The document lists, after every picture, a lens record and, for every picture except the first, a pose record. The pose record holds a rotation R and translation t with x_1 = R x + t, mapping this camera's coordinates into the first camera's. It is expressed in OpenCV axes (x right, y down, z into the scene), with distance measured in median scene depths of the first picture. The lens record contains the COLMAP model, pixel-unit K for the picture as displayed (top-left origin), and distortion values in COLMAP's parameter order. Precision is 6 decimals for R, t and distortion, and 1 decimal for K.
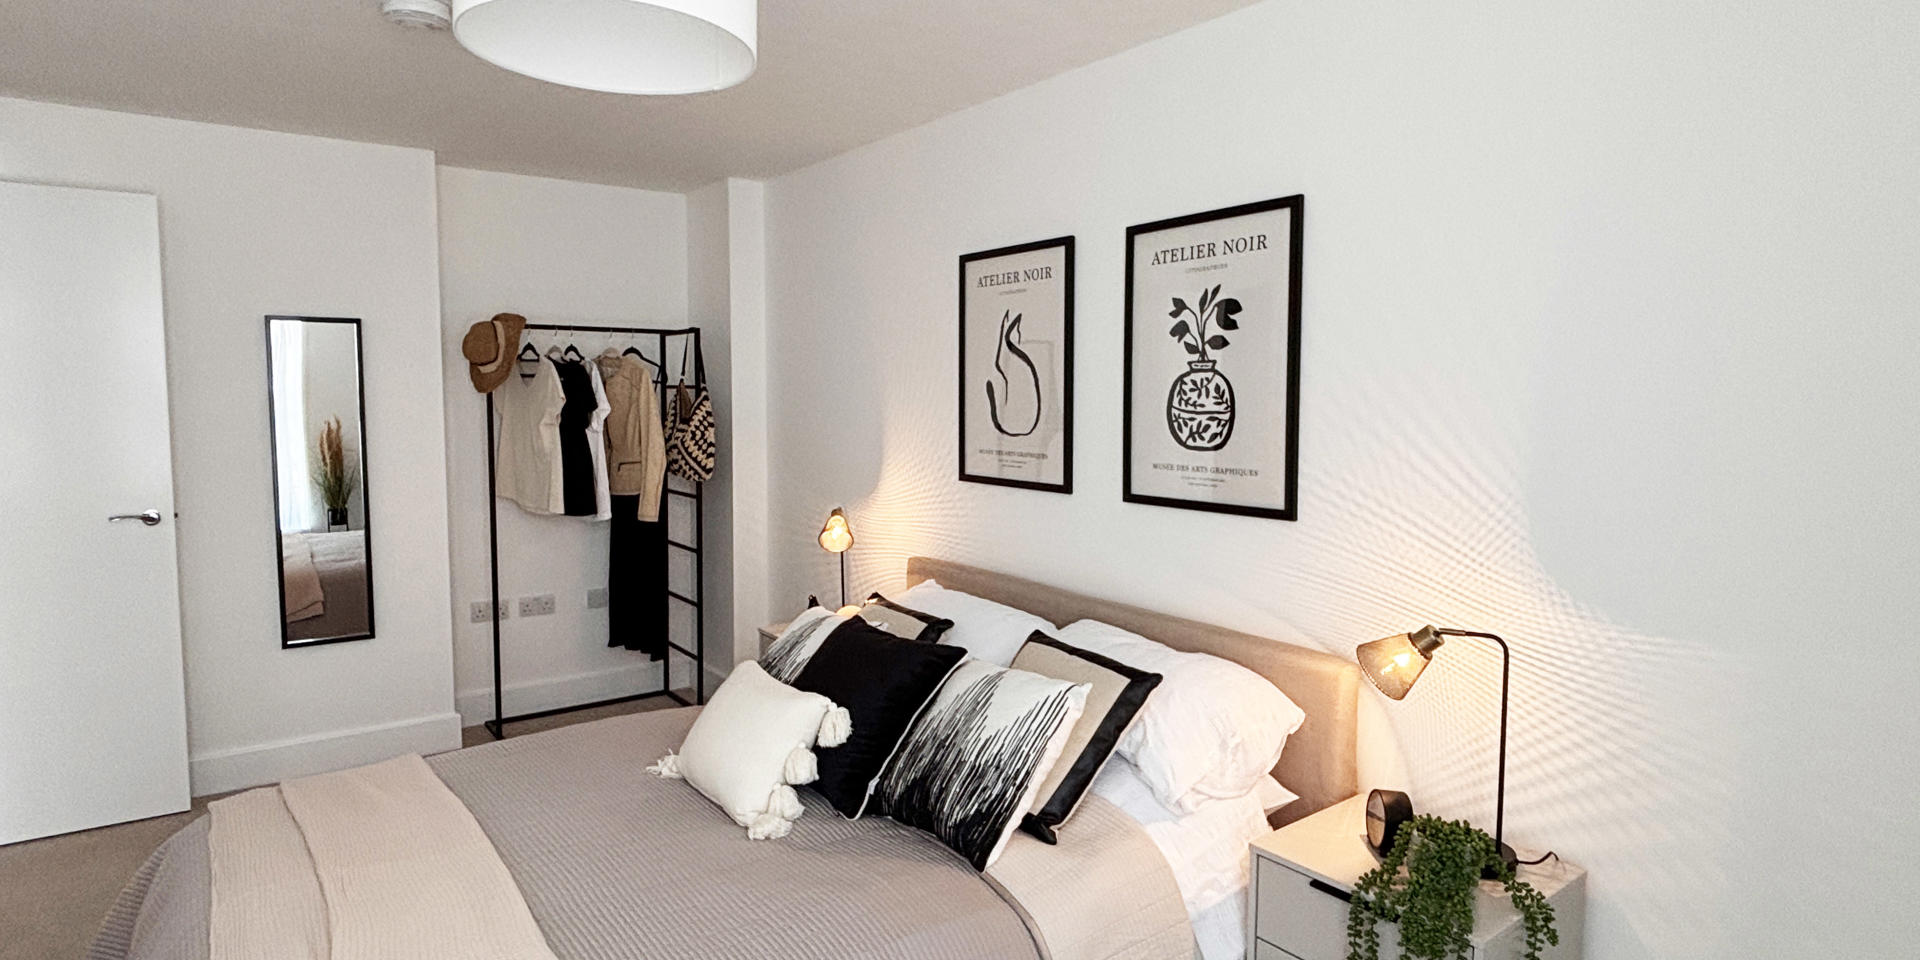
lens RADIAL K [[1029.8, 0, 959.1], [0, 1029.8, 478.4], [0, 0, 1]] dist [0.009369, -0.012650]
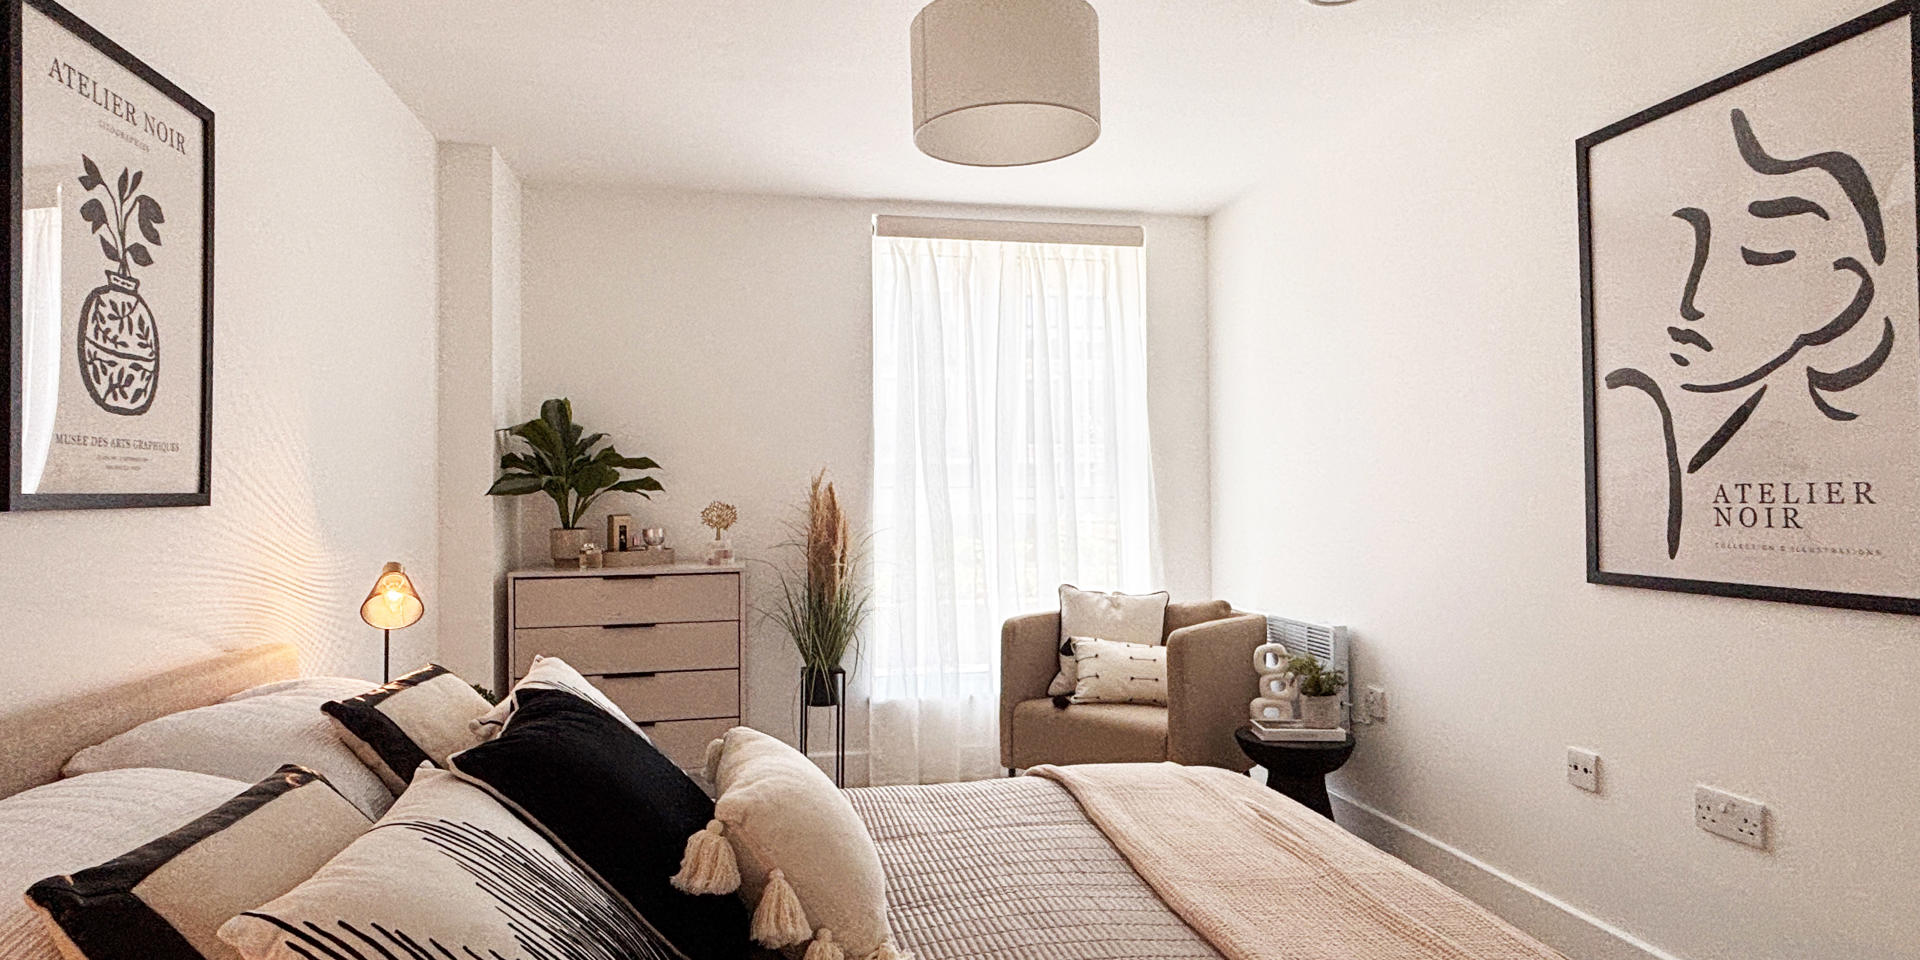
lens RADIAL K [[1029.8, 0, 964.6], [0, 1029.8, 465.6], [0, 0, 1]] dist [0.009369, -0.012650]
pose [[-0.904048, 0.021483, 0.426890, -0.508203], [0.048341, 0.997467, 0.052178, -0.003410], [-0.424688, 0.067808, -0.902797, 1.351982]]
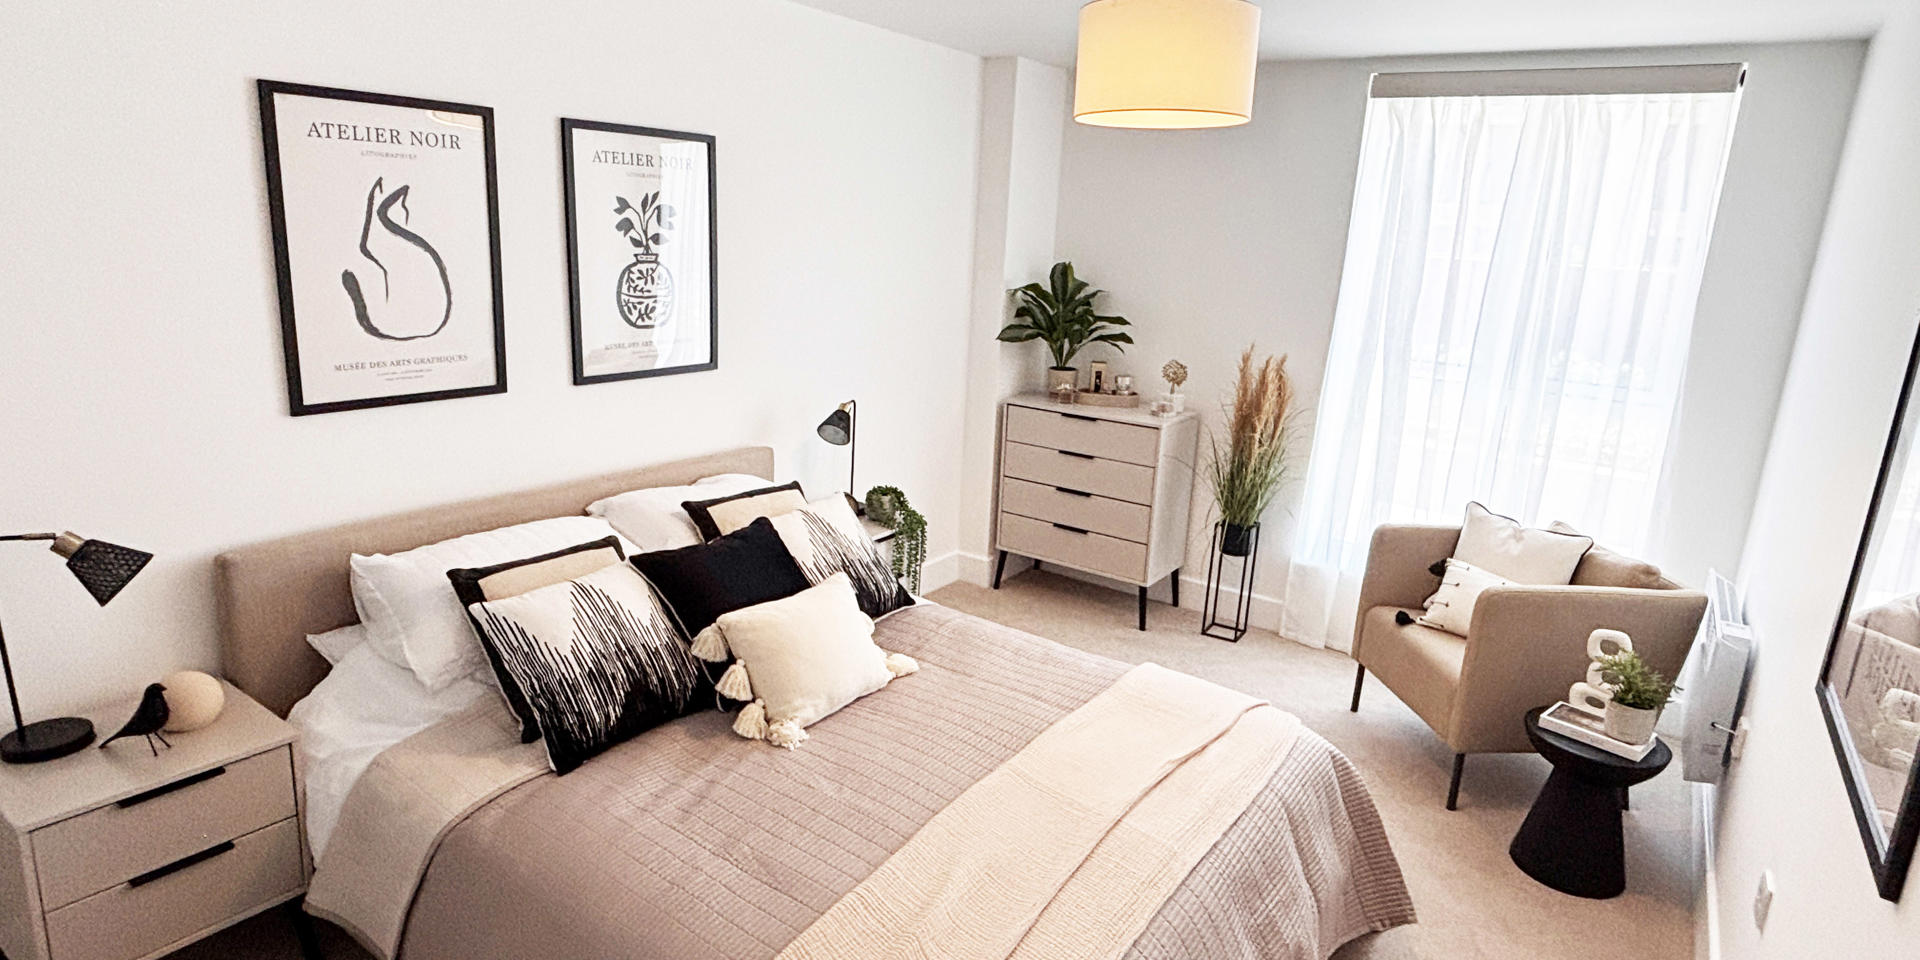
lens RADIAL K [[1029.8, 0, 956.5], [0, 1029.8, 474.8], [0, 0, 1]] dist [0.009369, -0.012650]
pose [[-0.318397, -0.239489, 0.917207, -1.039895], [0.032243, 0.964265, 0.262969, -0.168448], [-0.947409, 0.113302, -0.299298, 1.035376]]
